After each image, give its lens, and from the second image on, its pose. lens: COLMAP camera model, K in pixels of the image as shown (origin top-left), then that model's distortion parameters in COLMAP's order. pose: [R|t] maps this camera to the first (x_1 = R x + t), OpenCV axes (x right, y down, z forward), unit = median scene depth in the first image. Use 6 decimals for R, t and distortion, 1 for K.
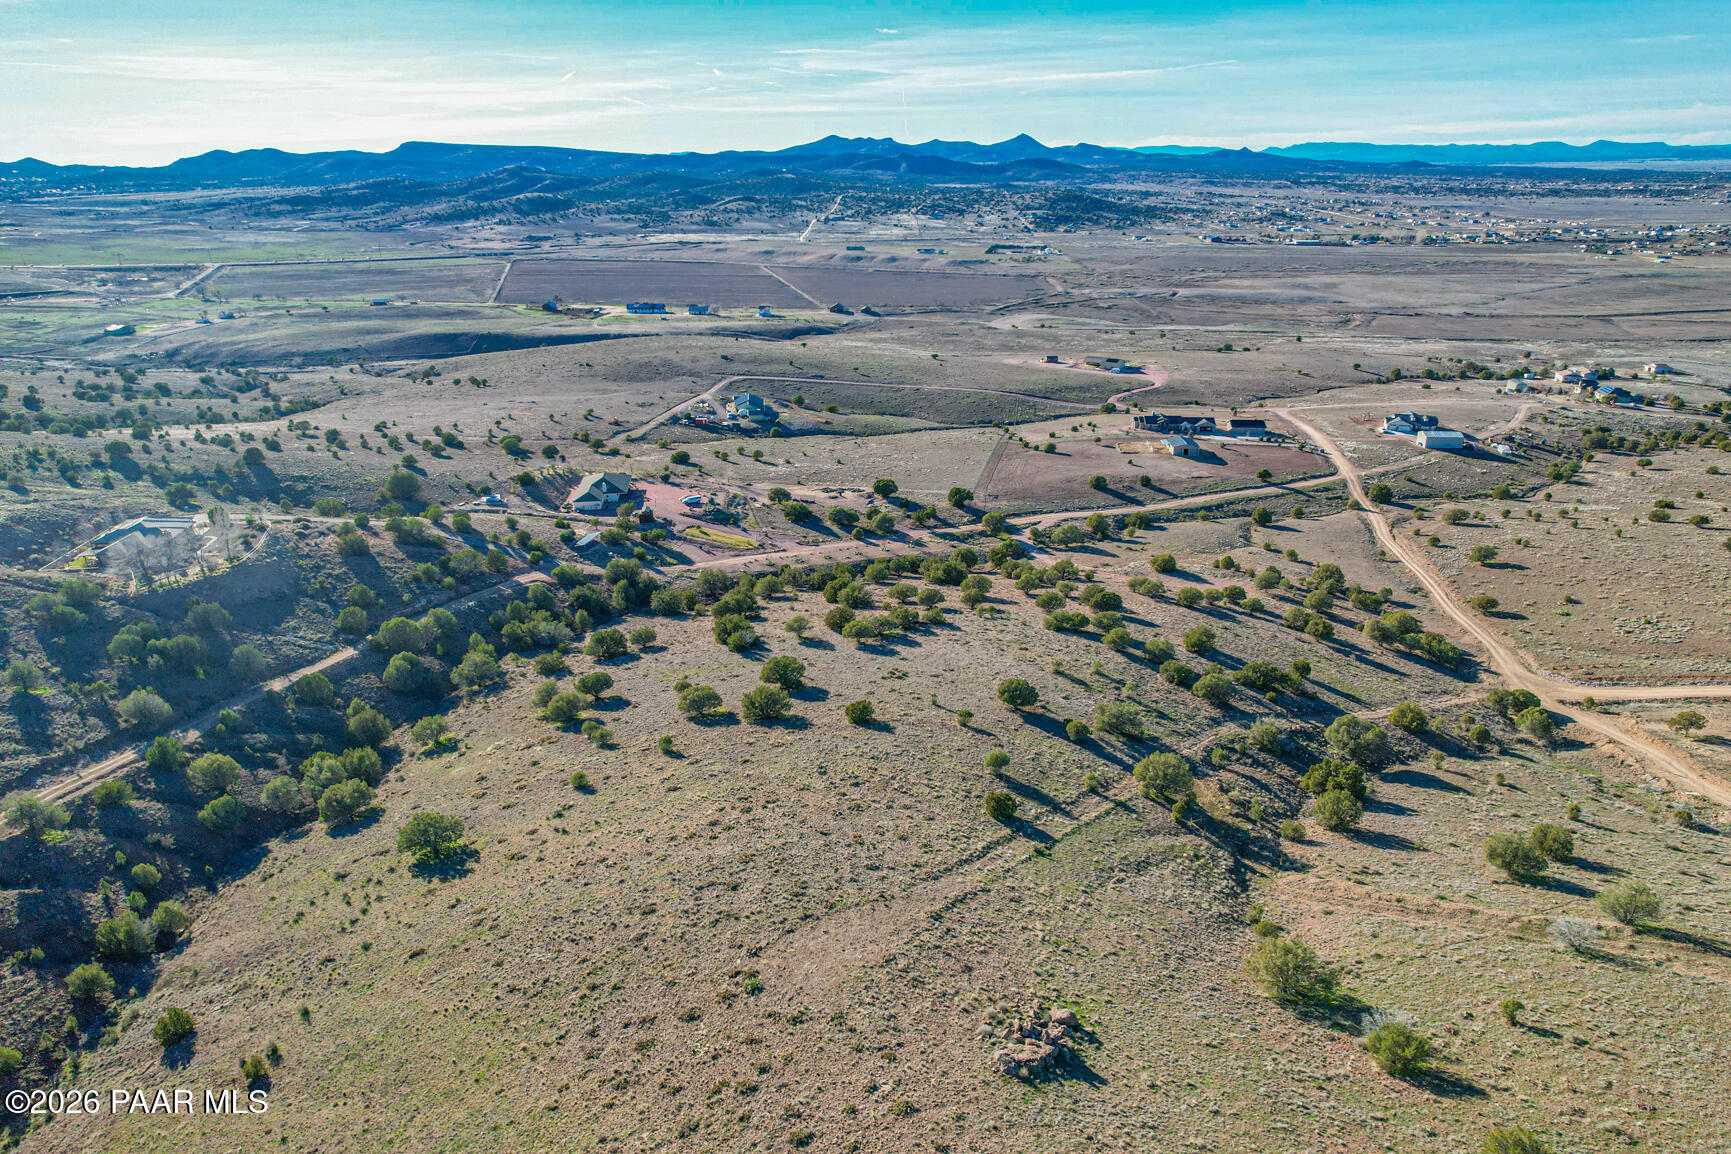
lens RADIAL K [[1106.2, 0, 864.4], [0, 1106.2, 573.7], [0, 0, 1]] dist [-0.068149, 0.075895]
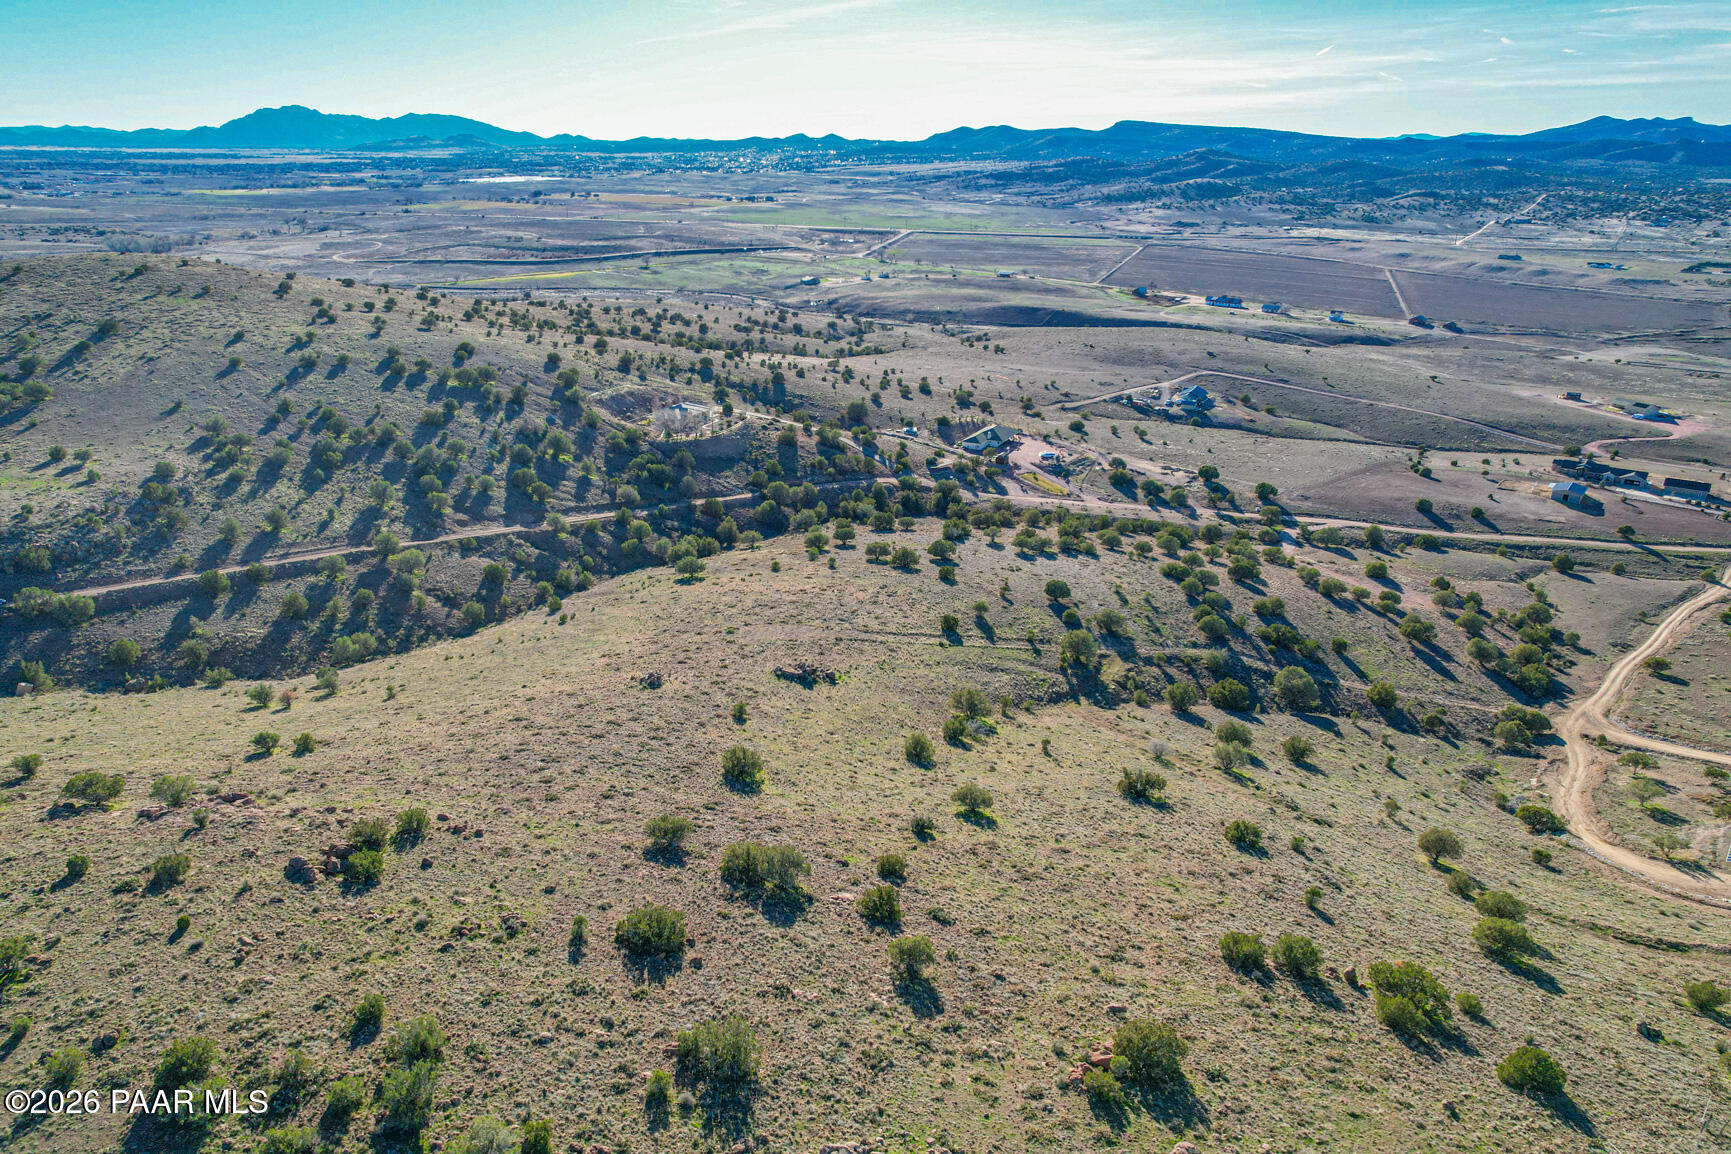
lens RADIAL K [[1106.2, 0, 864.4], [0, 1106.2, 573.7], [0, 0, 1]] dist [-0.068149, 0.075895]
pose [[0.827495, 0.214853, -0.518739, 0.190766], [-0.205508, 0.975678, 0.076281, 0.007735], [0.522511, 0.043483, 0.851523, -0.110104]]
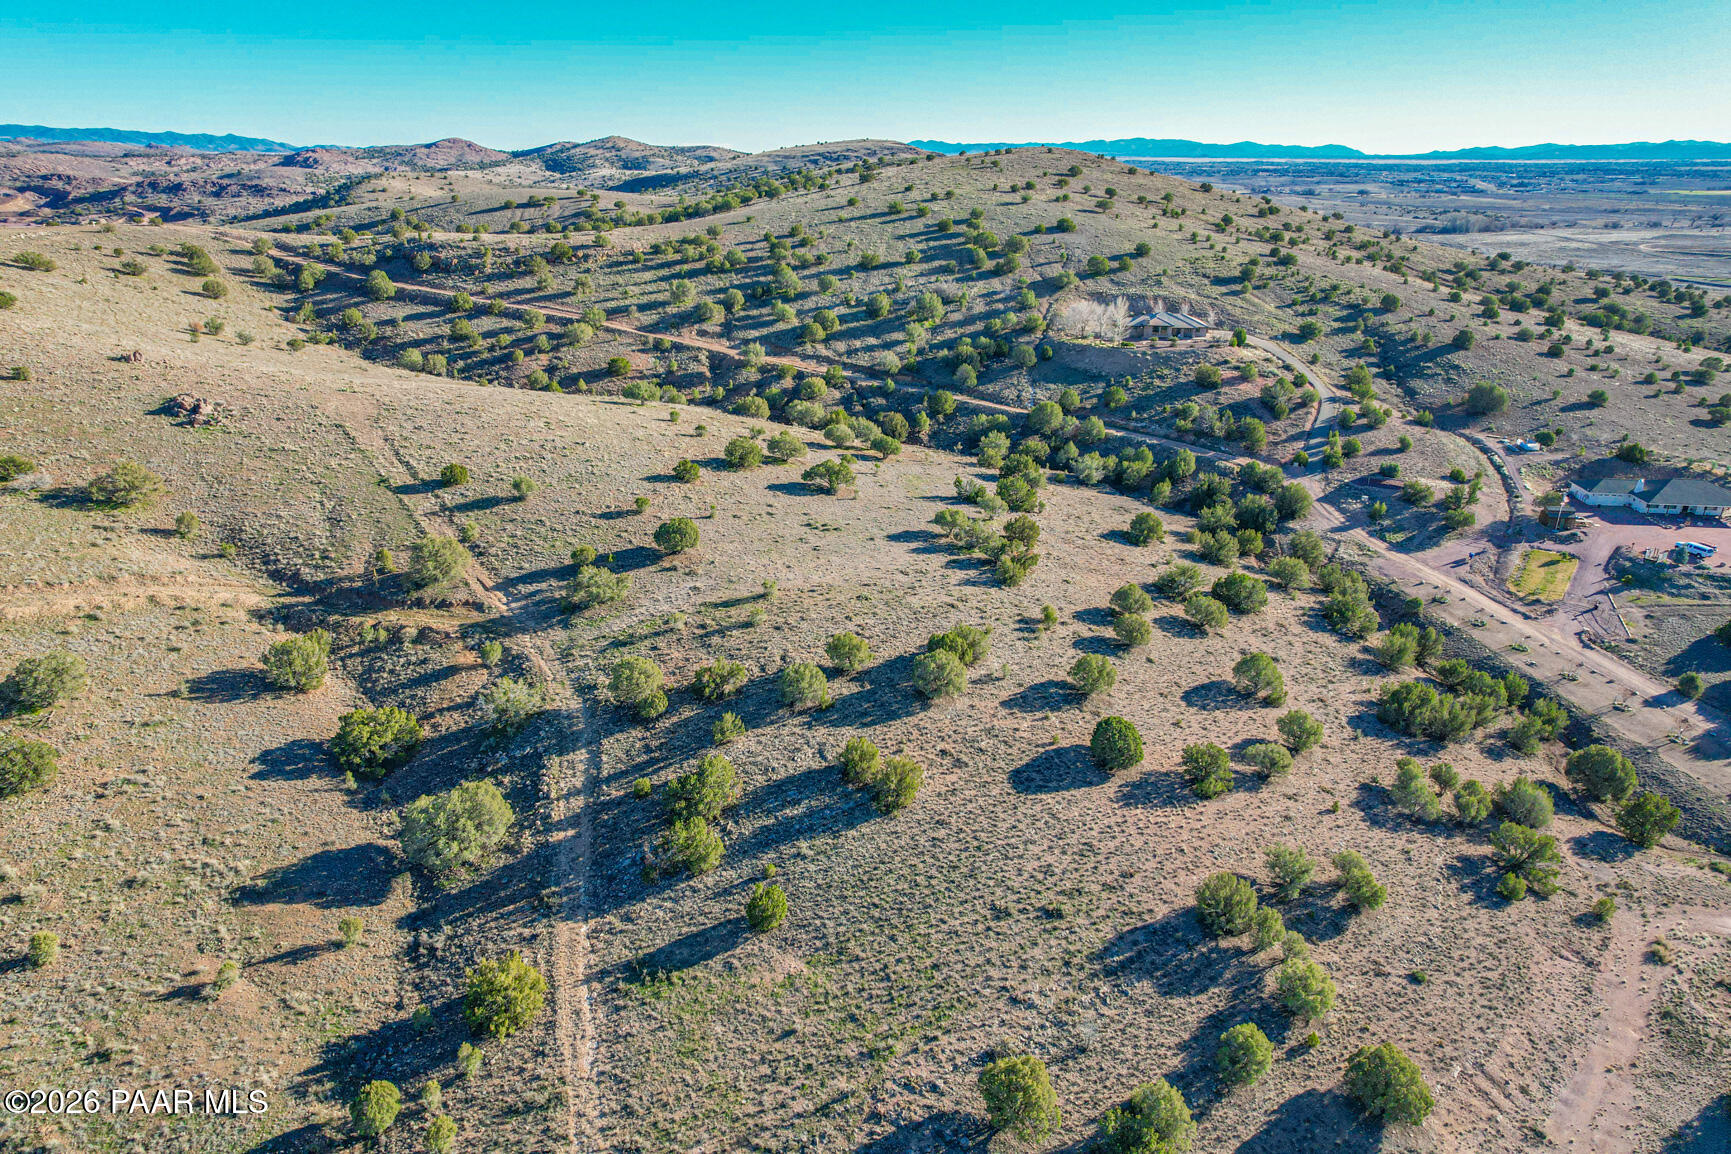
lens RADIAL K [[1106.2, 0, 864.4], [0, 1106.2, 573.7], [0, 0, 1]] dist [-0.068149, 0.075895]
pose [[-0.227113, 0.356474, -0.906282, 0.246121], [-0.347737, 0.839569, 0.417376, -0.075244], [0.909670, 0.409939, -0.066718, 0.331785]]
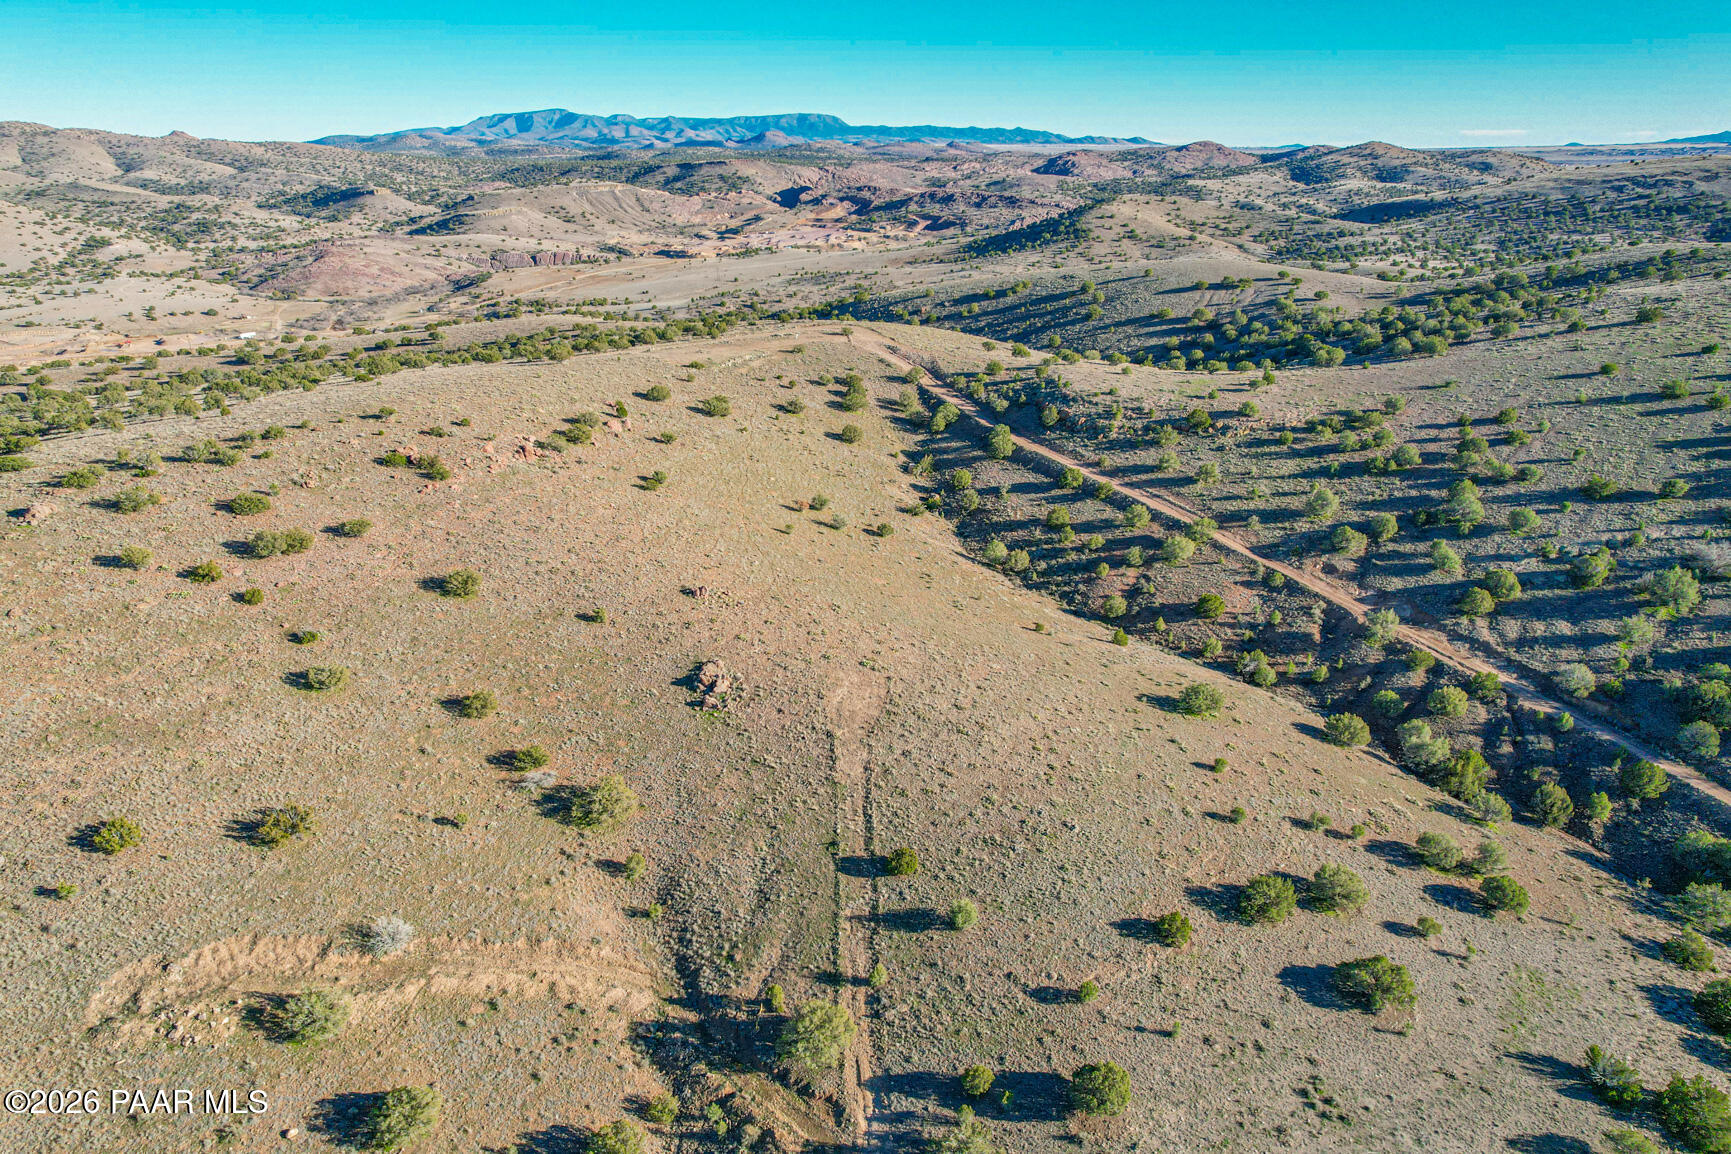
lens RADIAL K [[1106.2, 0, 864.4], [0, 1106.2, 573.7], [0, 0, 1]] dist [-0.068149, 0.075895]
pose [[-0.754147, 0.254727, -0.605291, 0.154286], [-0.217797, 0.772525, 0.596464, -0.132415], [0.619538, 0.581652, -0.527119, 0.297618]]
